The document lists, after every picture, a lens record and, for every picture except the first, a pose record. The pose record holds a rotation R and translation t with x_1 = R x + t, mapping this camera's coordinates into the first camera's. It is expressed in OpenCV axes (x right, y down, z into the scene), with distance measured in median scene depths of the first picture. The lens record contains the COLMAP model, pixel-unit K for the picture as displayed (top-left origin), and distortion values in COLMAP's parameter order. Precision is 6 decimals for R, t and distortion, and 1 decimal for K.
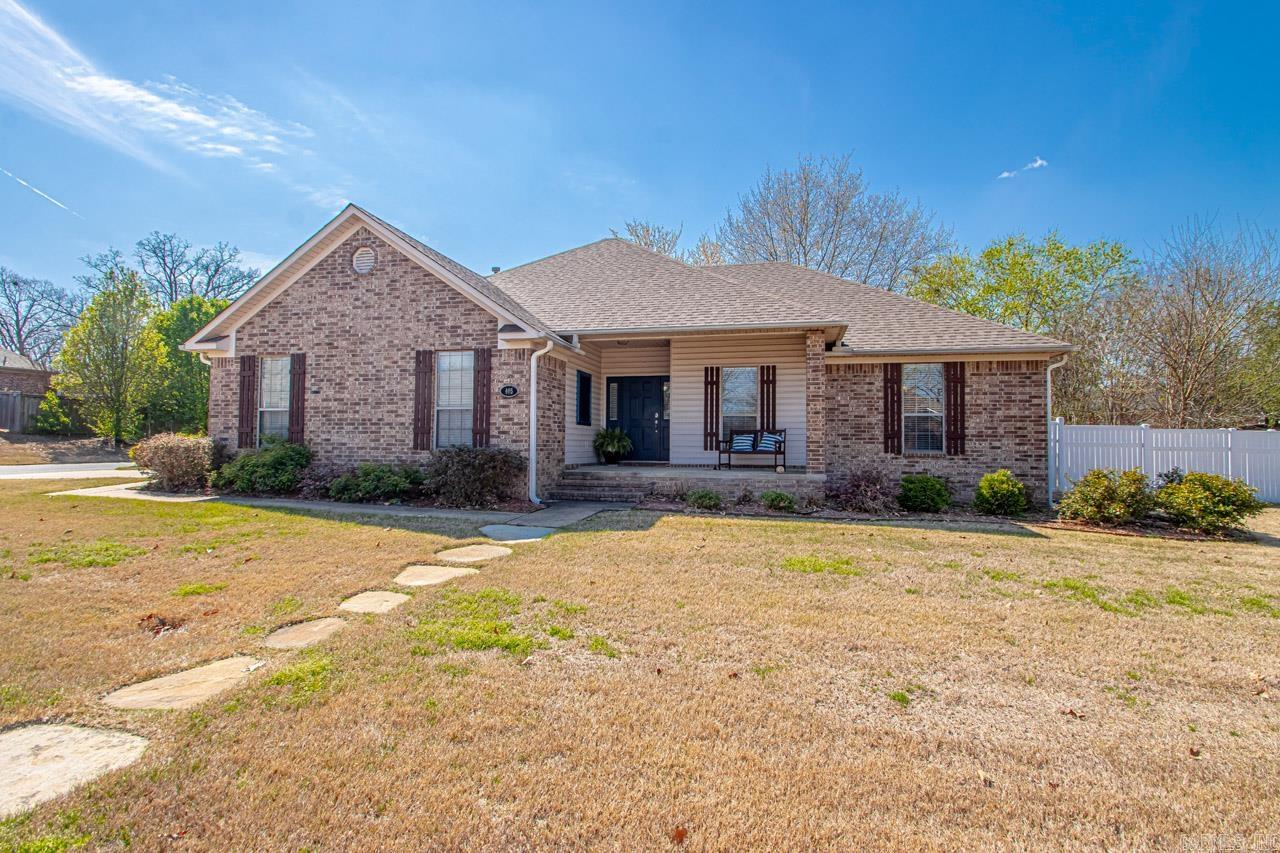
lens RADIAL K [[593.4, 0, 652.5], [0, 593.4, 420.4], [0, 0, 1]] dist [0.000959, -0.011266]
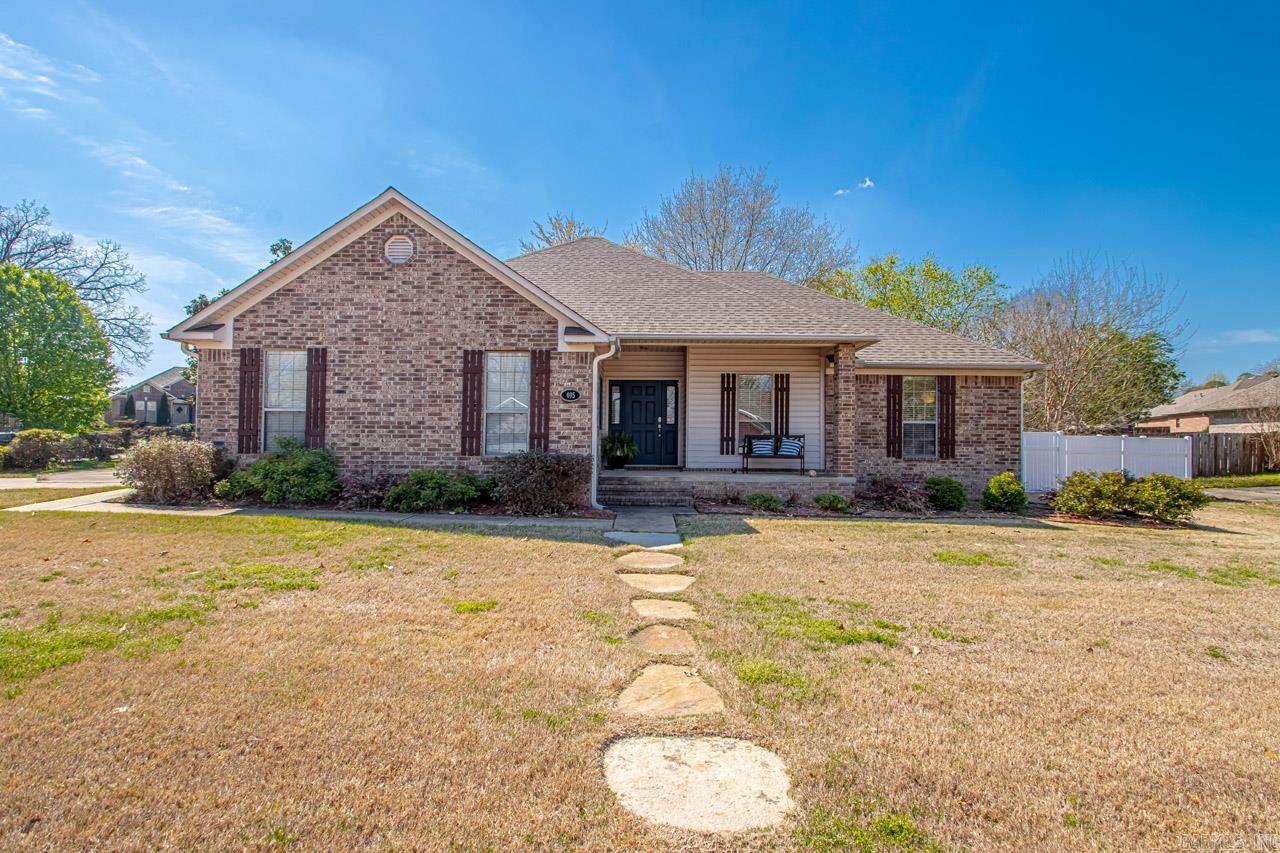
lens RADIAL K [[608.4, 0, 640.0], [0, 608.4, 426.5], [0, 0, 1]] dist [-0.003234, -0.000710]
pose [[0.978575, 0.008242, 0.205728, -0.311030], [-0.010135, 0.999915, 0.008150, -0.006496], [-0.205643, -0.010060, 0.978575, -0.002906]]
